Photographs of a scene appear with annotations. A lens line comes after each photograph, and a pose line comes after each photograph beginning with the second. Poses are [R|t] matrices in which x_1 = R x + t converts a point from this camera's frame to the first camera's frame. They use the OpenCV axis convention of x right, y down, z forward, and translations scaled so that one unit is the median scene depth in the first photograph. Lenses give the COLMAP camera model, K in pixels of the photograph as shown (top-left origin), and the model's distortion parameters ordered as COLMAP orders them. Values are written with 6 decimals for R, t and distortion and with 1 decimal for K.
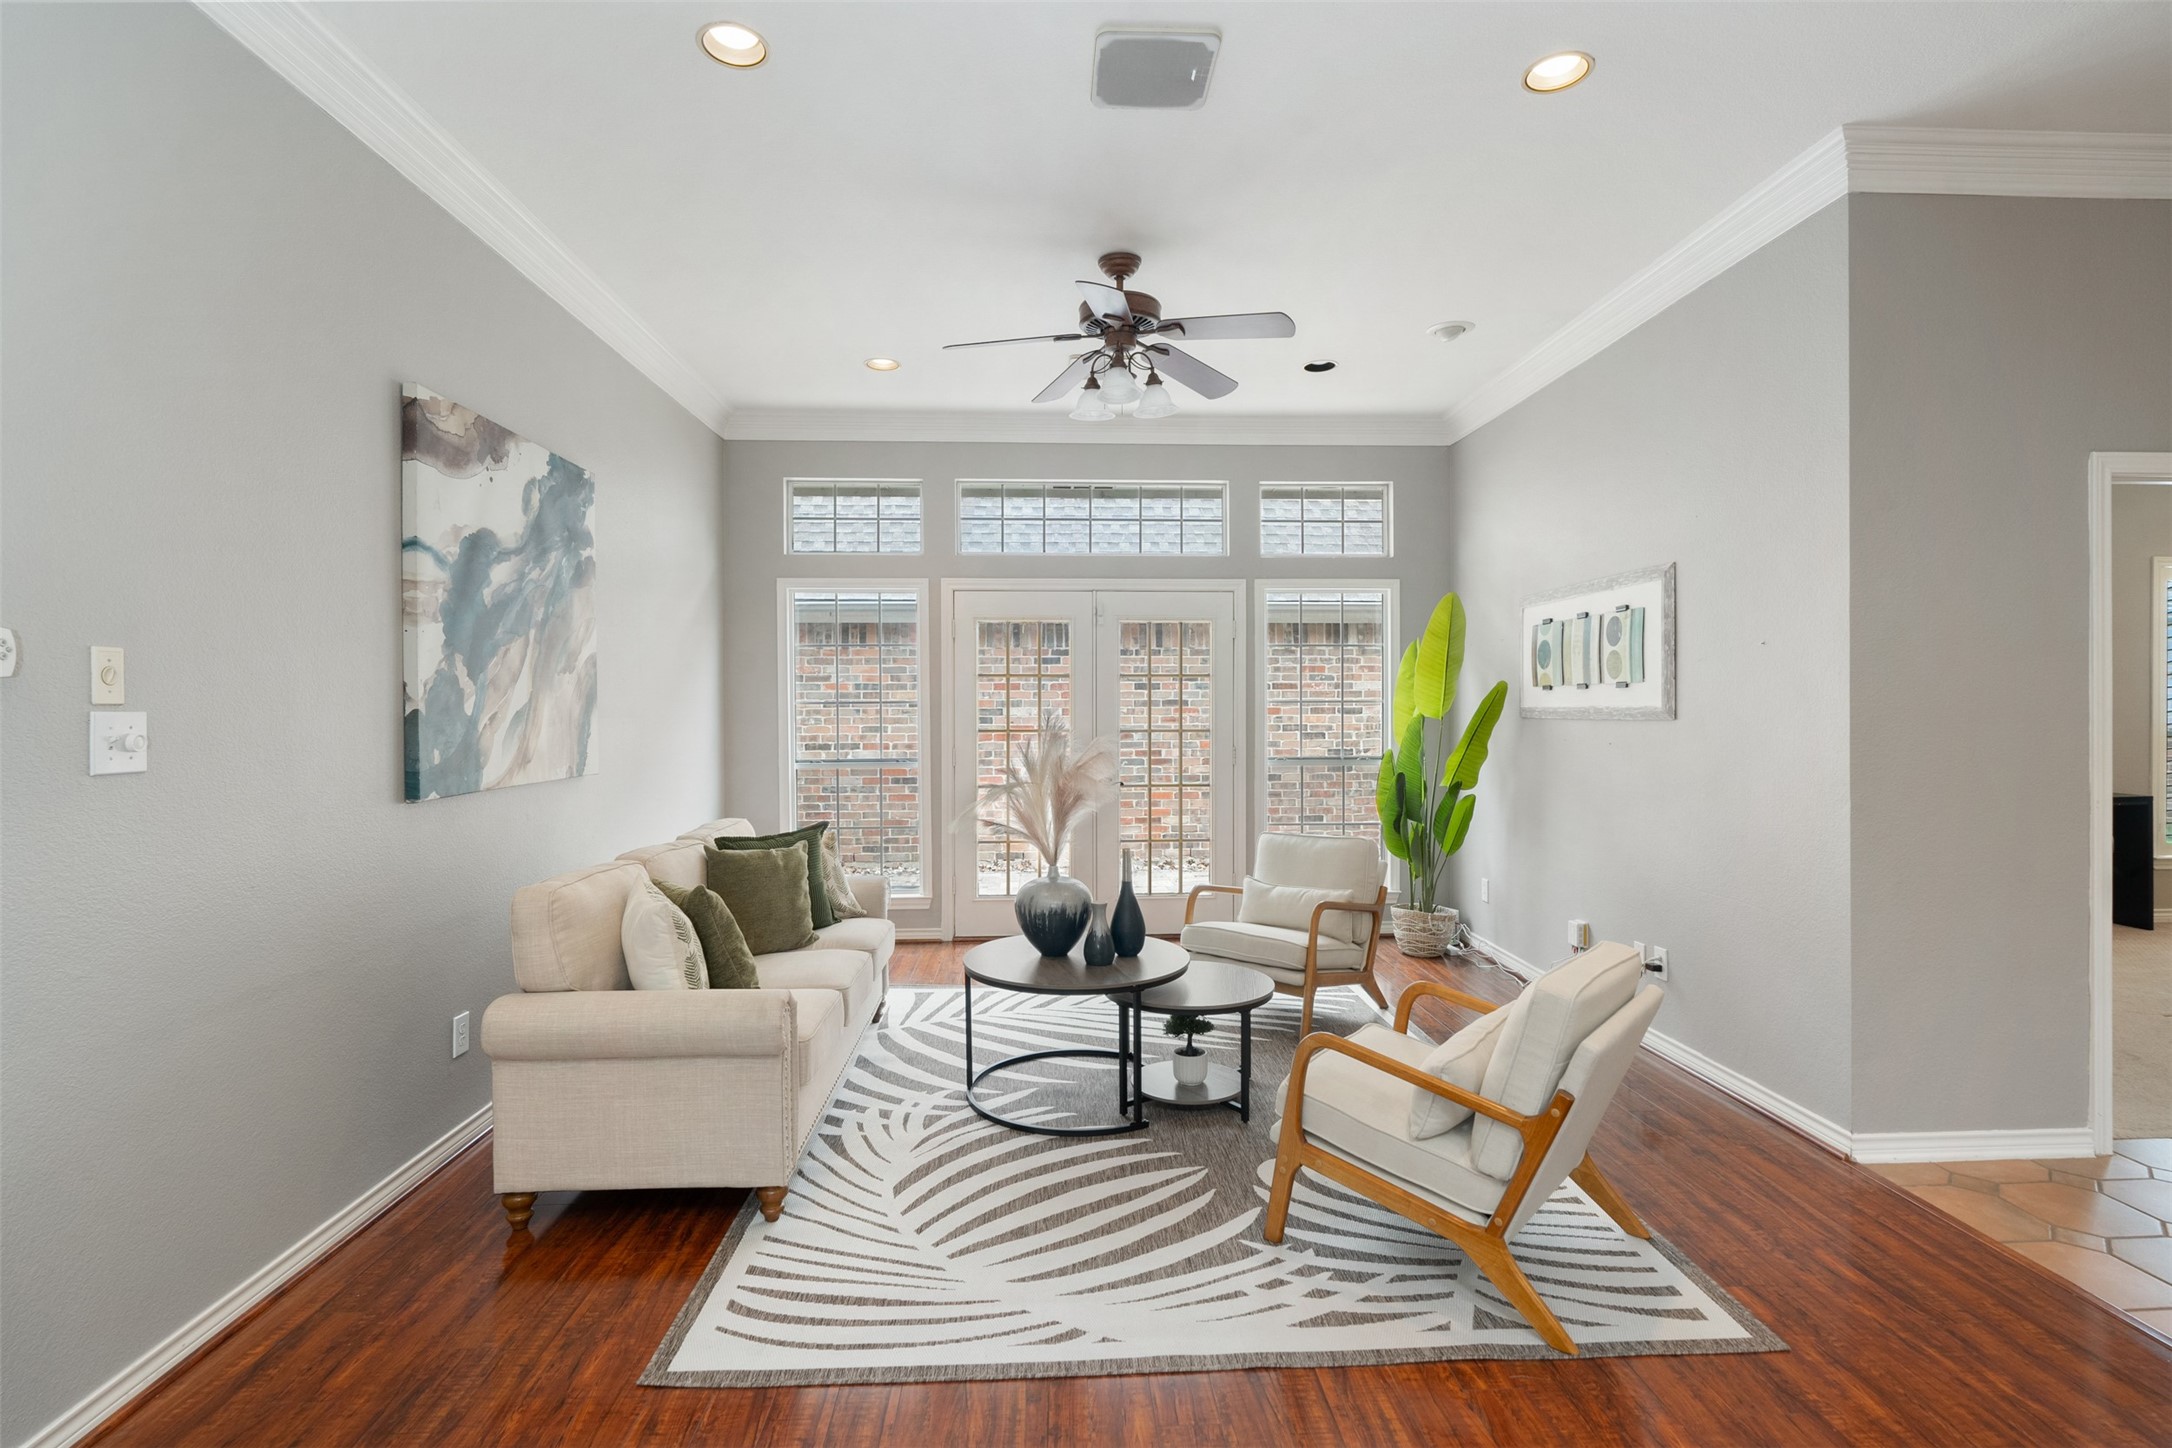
lens RADIAL K [[1048.1, 0, 1102.9], [0, 1048.1, 712.9], [0, 0, 1]] dist [-0.002954, 0.000853]
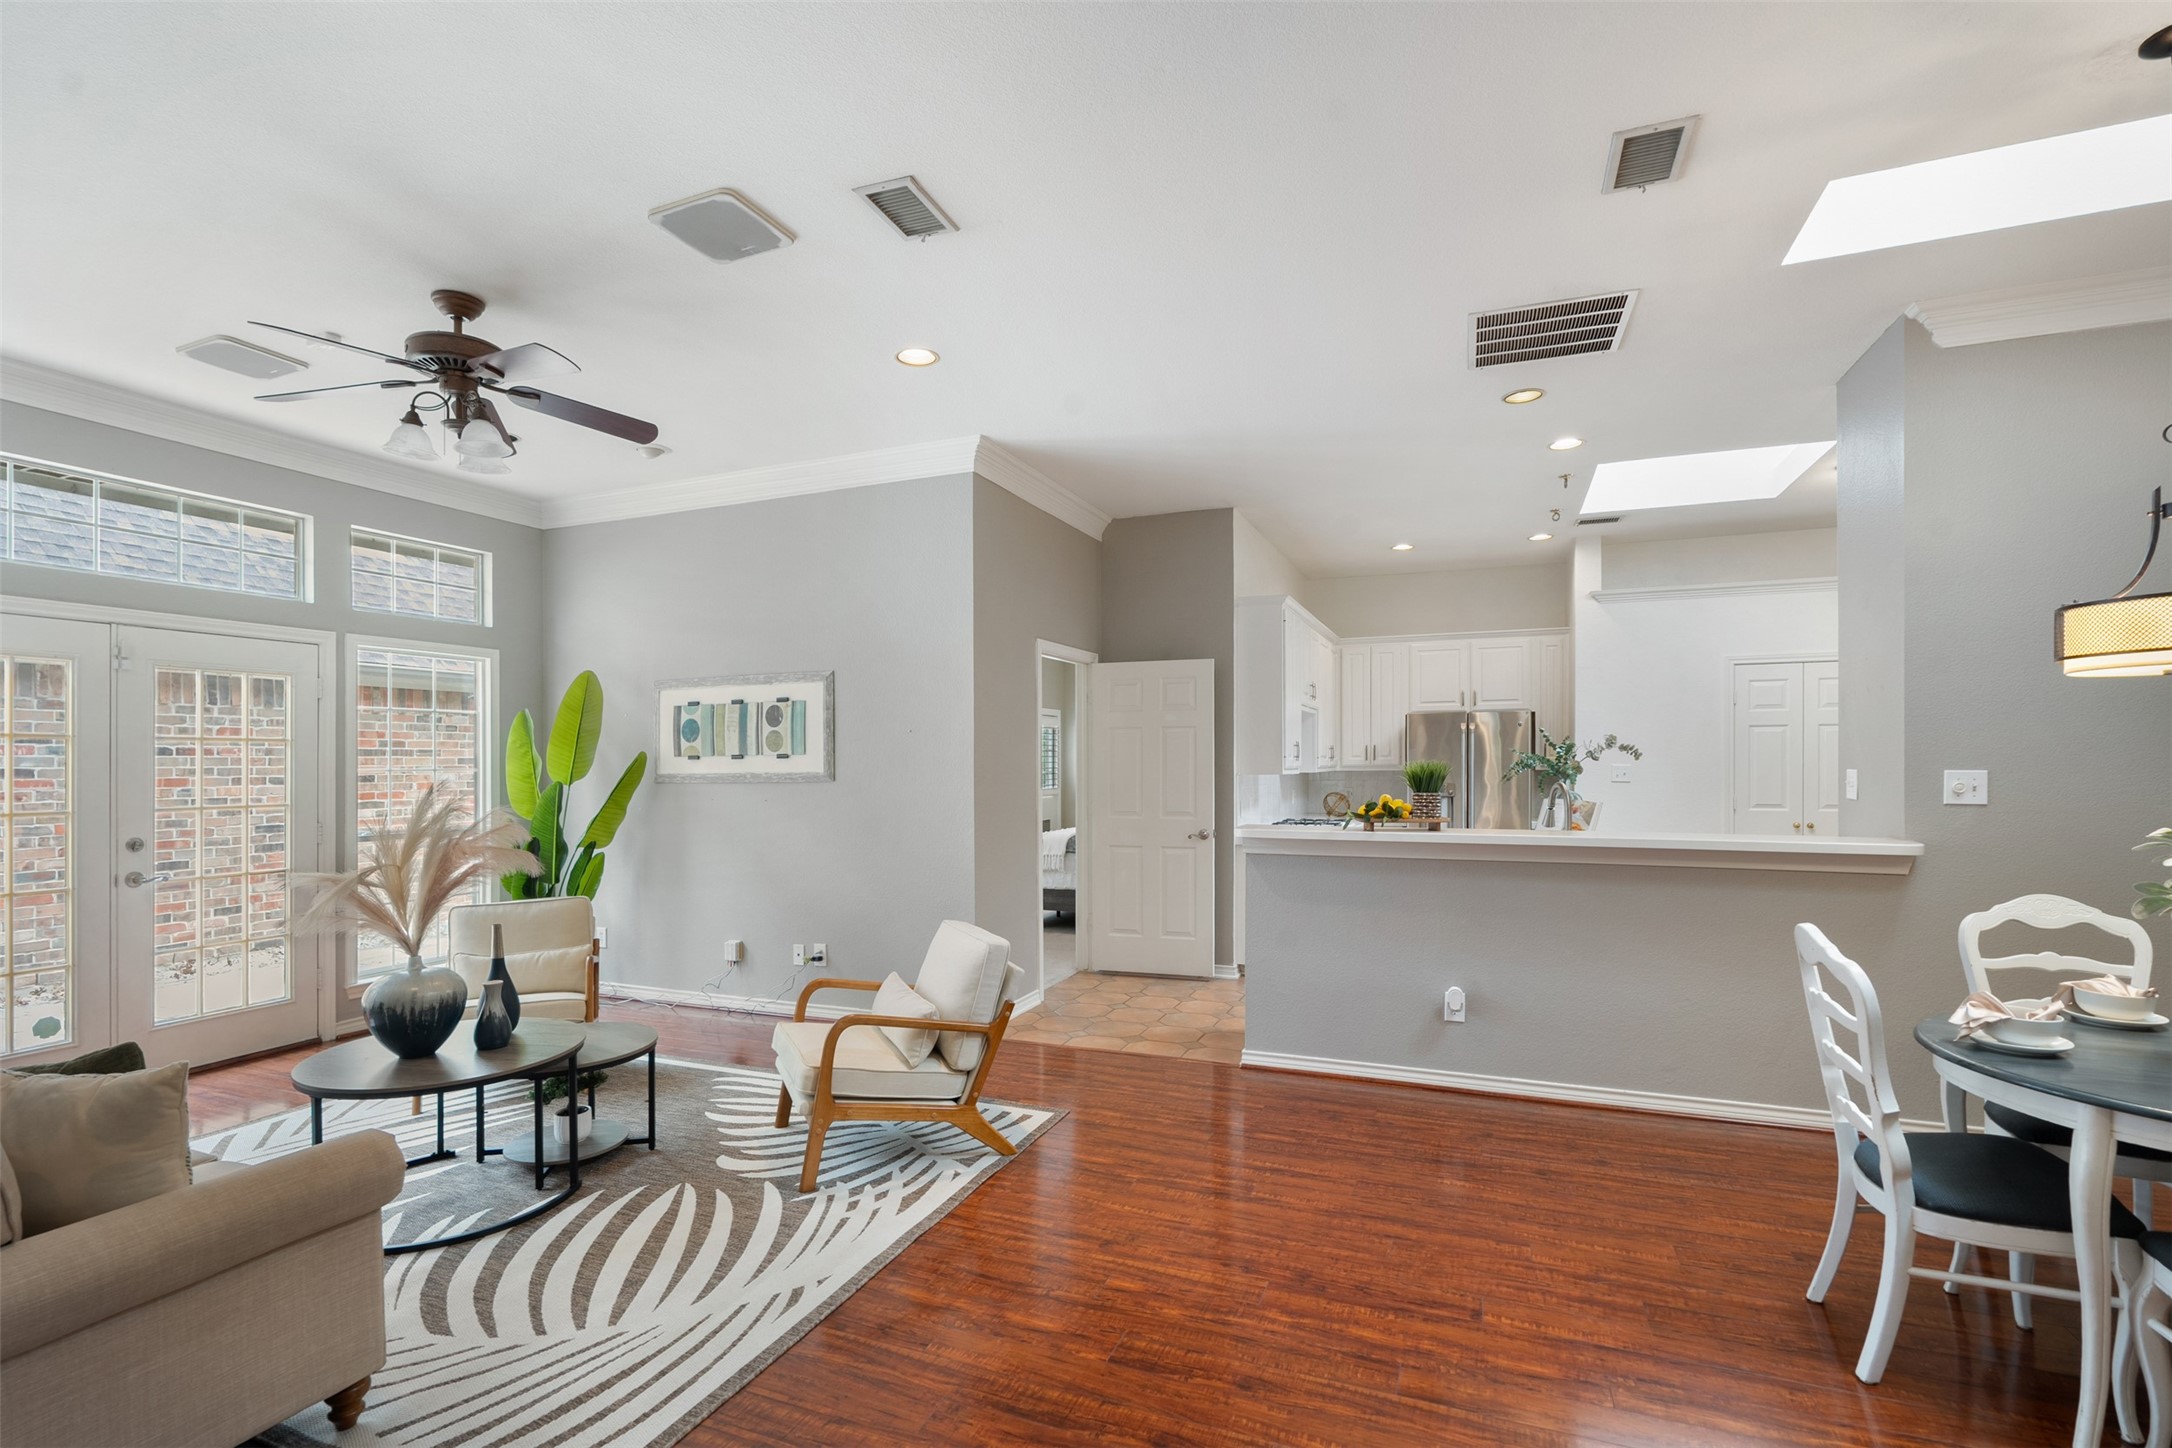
lens RADIAL K [[957.8, 0, 1101.1], [0, 957.8, 772.0], [0, 0, 1]] dist [0.000003, -0.000899]
pose [[0.426234, -0.006844, 0.904587, -0.574447], [0.014012, 0.999901, 0.000962, -0.002439], [-0.904504, 0.012265, 0.426288, 0.134036]]
